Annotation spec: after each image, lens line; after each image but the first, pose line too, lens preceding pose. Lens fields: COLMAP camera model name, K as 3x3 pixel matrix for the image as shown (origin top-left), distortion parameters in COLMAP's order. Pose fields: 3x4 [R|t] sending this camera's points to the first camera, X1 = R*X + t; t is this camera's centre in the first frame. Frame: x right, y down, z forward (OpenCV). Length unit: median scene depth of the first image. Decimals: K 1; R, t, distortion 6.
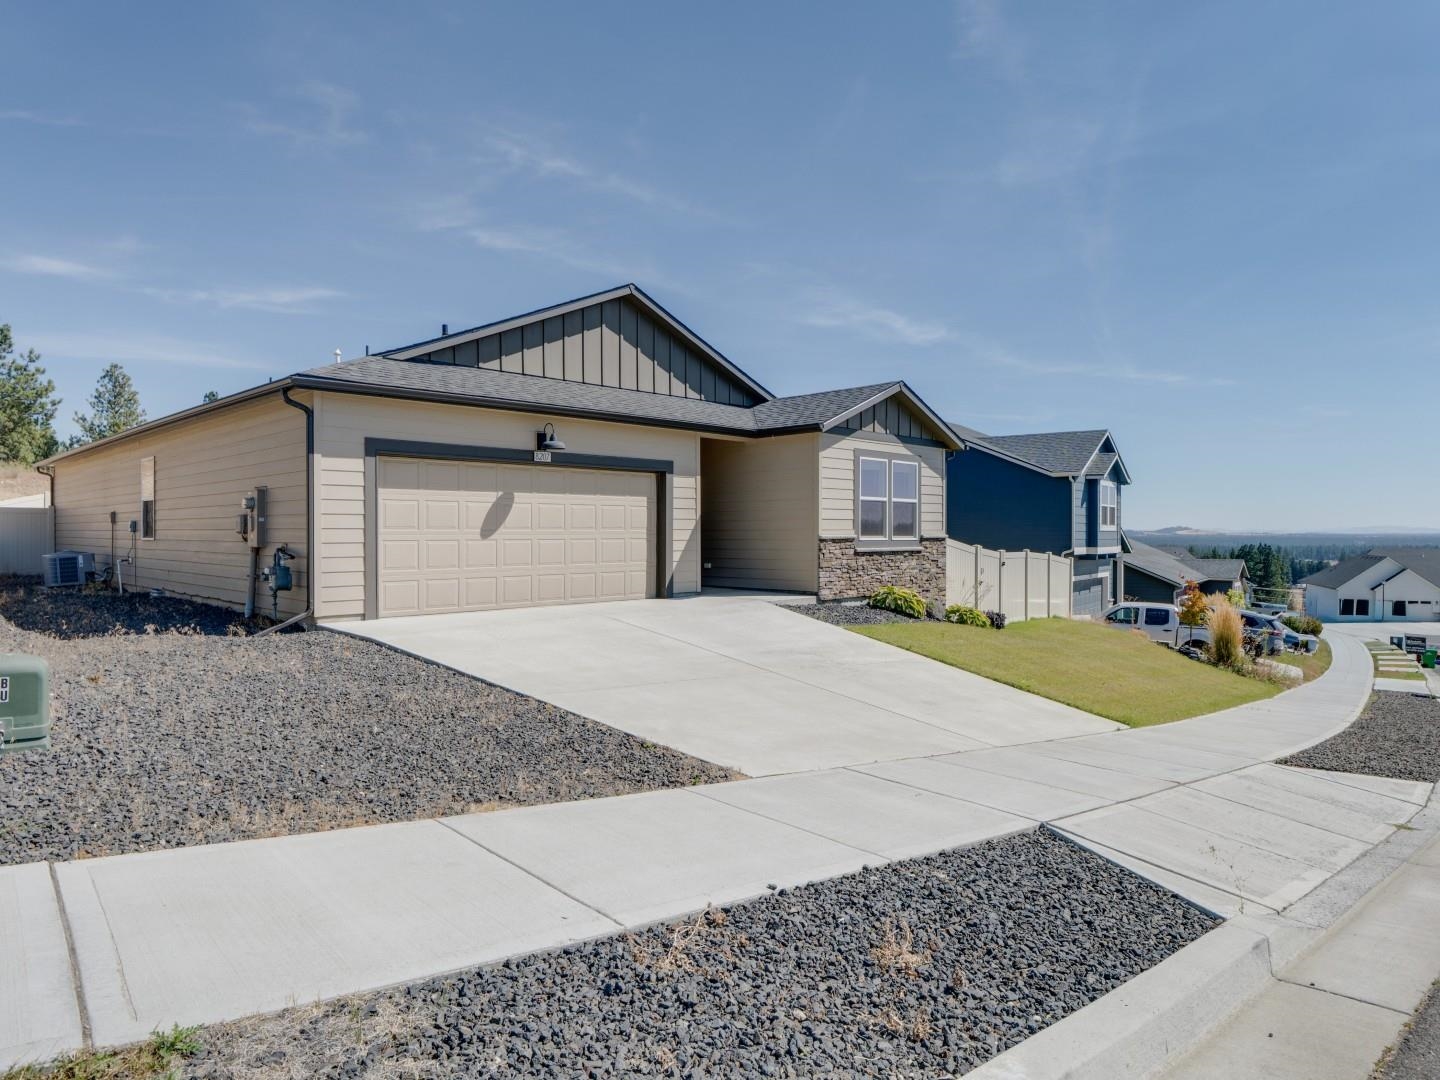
lens RADIAL K [[865.6, 0, 720.0], [0, 865.6, 540.0], [0, 0, 1]] dist [0.002733, -0.000045]
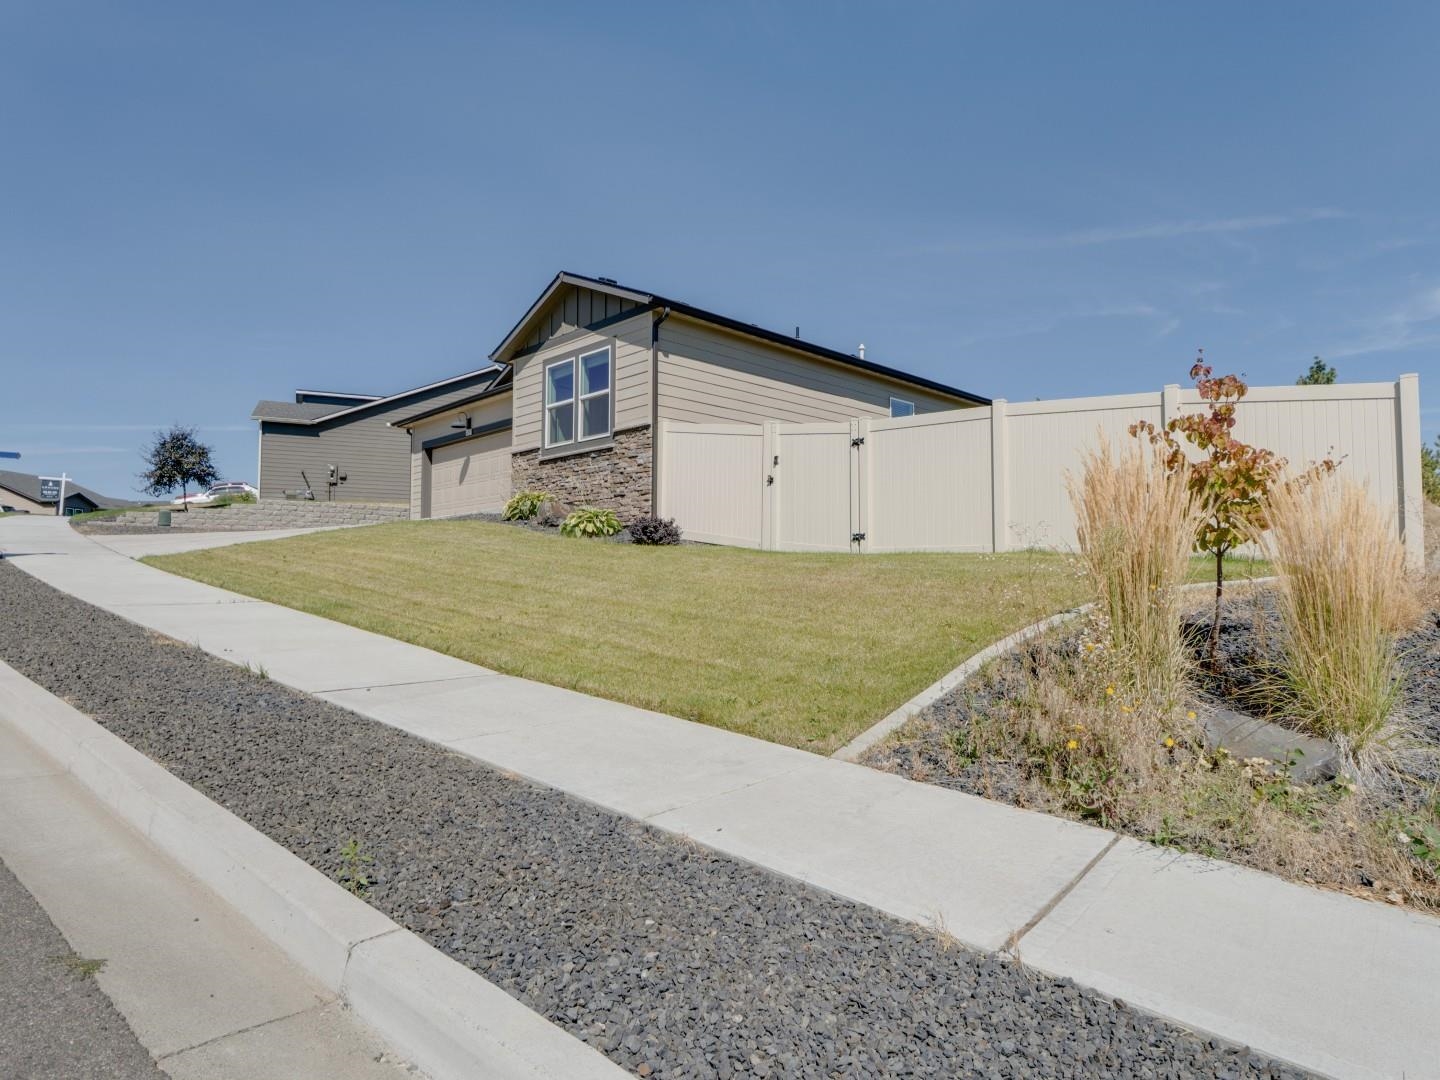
lens RADIAL K [[865.6, 0, 720.0], [0, 865.6, 540.0], [0, 0, 1]] dist [0.002733, -0.000045]
pose [[-0.017392, -0.064478, -0.997768, 1.200147], [-0.019412, 0.997752, -0.064138, 0.172895], [0.999660, 0.018253, -0.018604, 1.280798]]
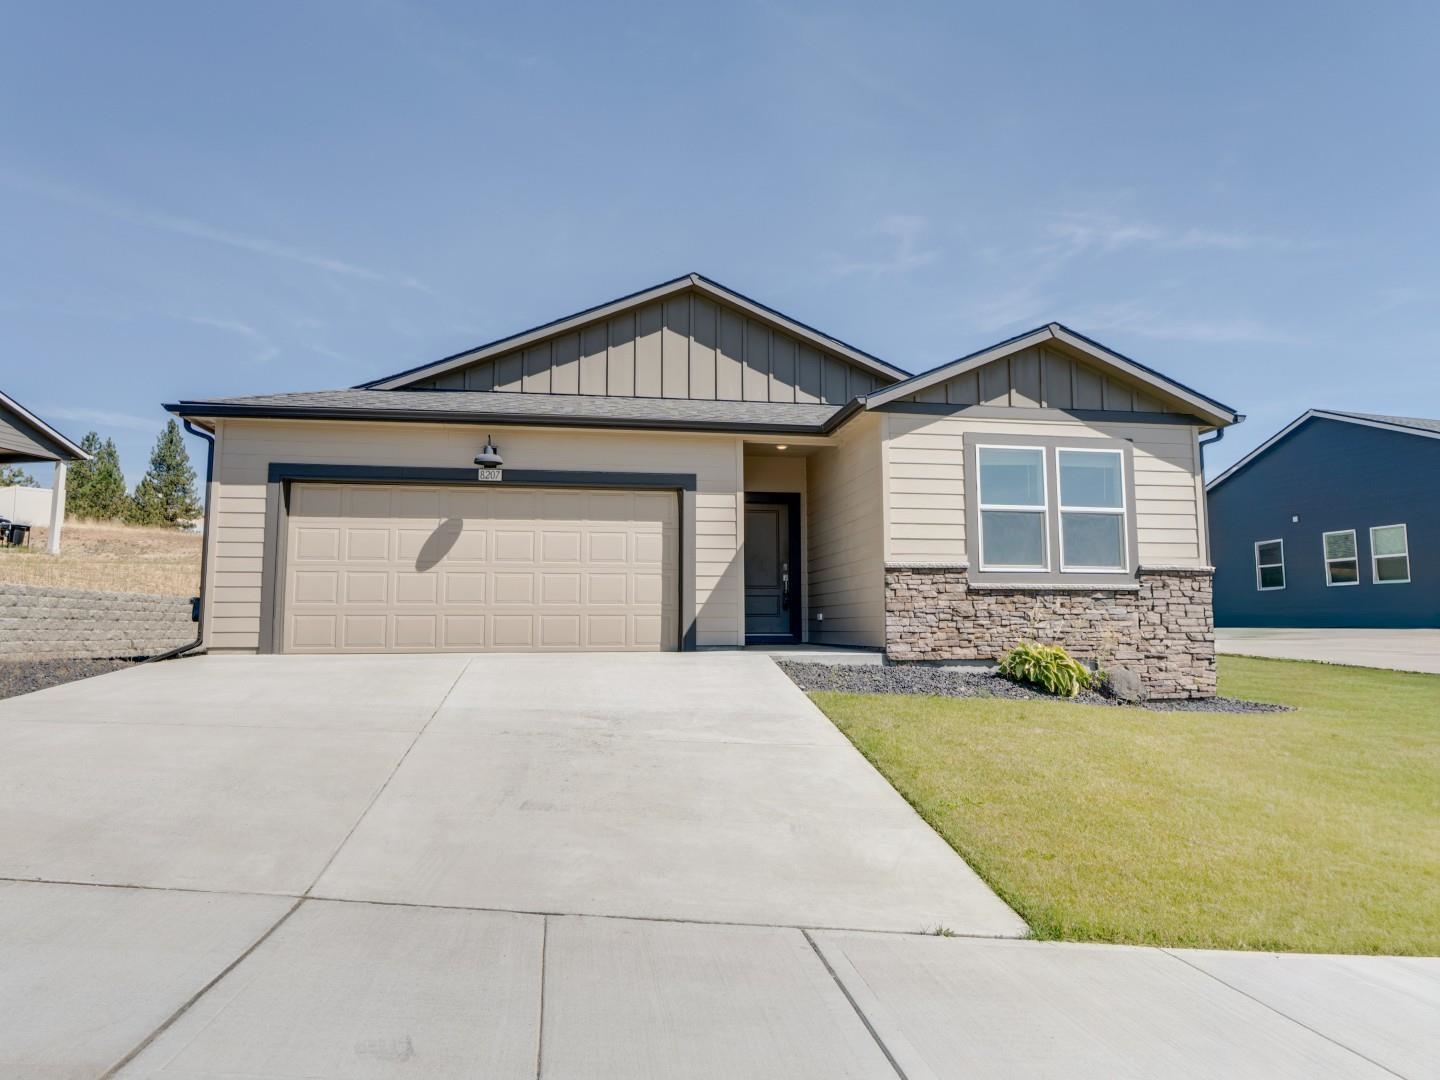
lens RADIAL K [[865.6, 0, 720.0], [0, 865.6, 540.0], [0, 0, 1]] dist [0.002733, -0.000045]
pose [[0.811995, -0.059160, -0.580658, 0.399733], [-0.003082, 0.994401, -0.105625, 0.048402], [0.583656, 0.087556, 0.807267, 0.377899]]
